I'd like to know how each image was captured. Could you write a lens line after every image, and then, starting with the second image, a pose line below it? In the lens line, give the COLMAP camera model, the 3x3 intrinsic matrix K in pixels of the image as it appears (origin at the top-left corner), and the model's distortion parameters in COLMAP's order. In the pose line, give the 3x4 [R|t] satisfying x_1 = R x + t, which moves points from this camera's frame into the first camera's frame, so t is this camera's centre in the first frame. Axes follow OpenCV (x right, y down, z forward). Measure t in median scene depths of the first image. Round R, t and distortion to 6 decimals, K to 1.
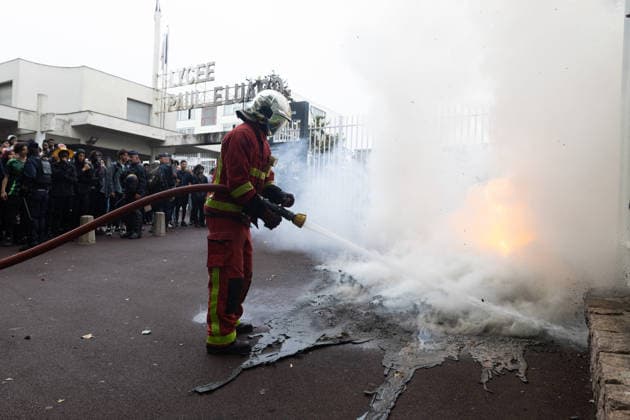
lens RADIAL K [[454.4, 0, 287.9], [0, 454.4, 209.2], [0, 0, 1]] dist [-0.002741, 0.000625]
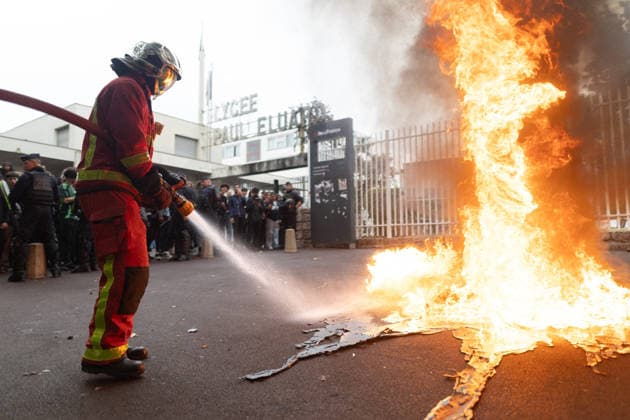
lens RADIAL K [[454.4, 0, 287.9], [0, 454.4, 209.2], [0, 0, 1]] dist [-0.002741, 0.000625]
pose [[0.993627, -0.050267, -0.100888, -0.002444], [0.042286, 0.995918, -0.079738, 0.020192], [0.104485, 0.074964, 0.991697, 0.015719]]
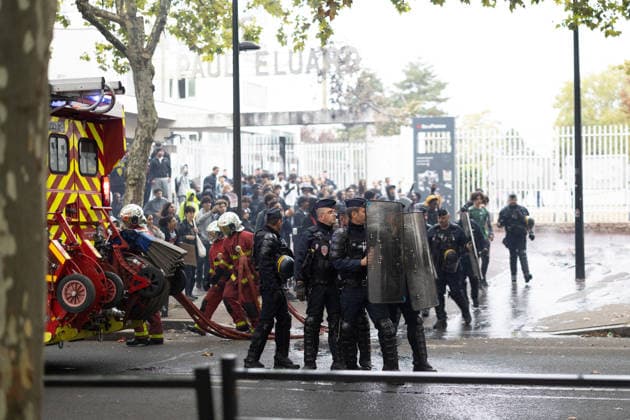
lens RADIAL K [[1411.4, 0, 315.0], [0, 1411.4, 210.0], [0, 0, 1]] dist [-0.053210, -0.132070]
pose [[0.967937, -0.040354, 0.247930, -0.707416], [0.035607, 0.999087, 0.023603, -0.063204], [-0.248656, -0.014018, 0.968490, -1.380263]]
